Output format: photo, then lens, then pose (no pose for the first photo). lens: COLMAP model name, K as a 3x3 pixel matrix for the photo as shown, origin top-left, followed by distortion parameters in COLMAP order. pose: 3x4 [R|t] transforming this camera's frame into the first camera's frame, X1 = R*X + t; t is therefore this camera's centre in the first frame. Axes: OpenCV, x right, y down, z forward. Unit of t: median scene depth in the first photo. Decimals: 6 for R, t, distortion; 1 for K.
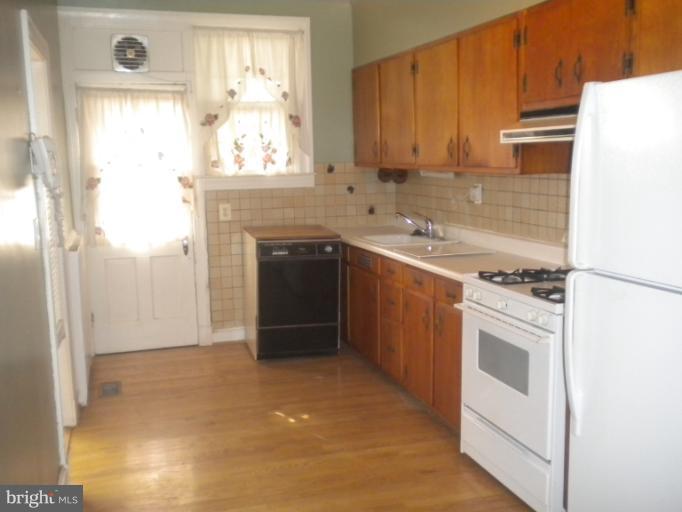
lens RADIAL K [[715.7, 0, 341.0], [0, 715.7, 256.0], [0, 0, 1]] dist [0.017474, 0.010729]
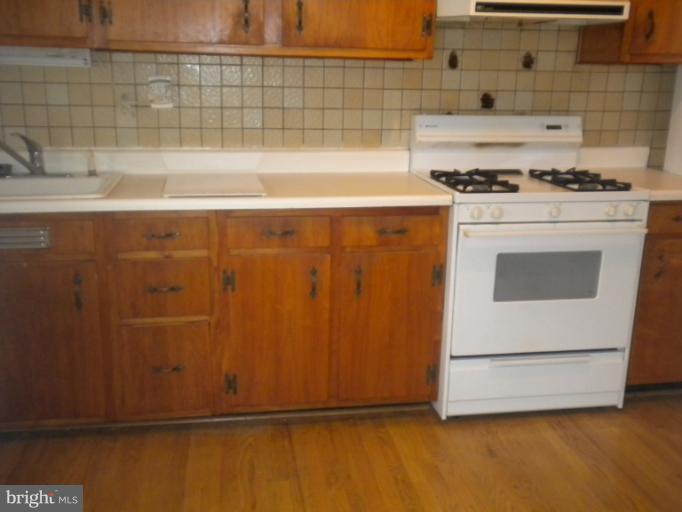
lens RADIAL K [[715.7, 0, 341.0], [0, 715.7, 256.0], [0, 0, 1]] dist [0.017474, 0.010729]
pose [[0.154094, -0.234376, 0.959856, -0.572090], [0.119718, 0.968730, 0.217323, -0.085934], [-0.980776, 0.081424, 0.177335, 0.968298]]
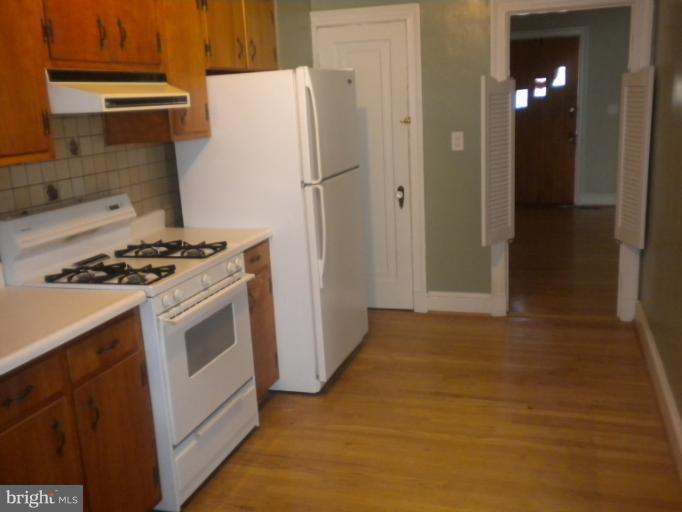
lens RADIAL K [[715.7, 0, 341.0], [0, 715.7, 256.0], [0, 0, 1]] dist [0.017474, 0.010729]
pose [[-0.811021, -0.072237, 0.580540, -0.410469], [0.143602, 0.937404, 0.317256, -0.208340], [-0.567118, 0.340668, -0.749881, 1.405093]]
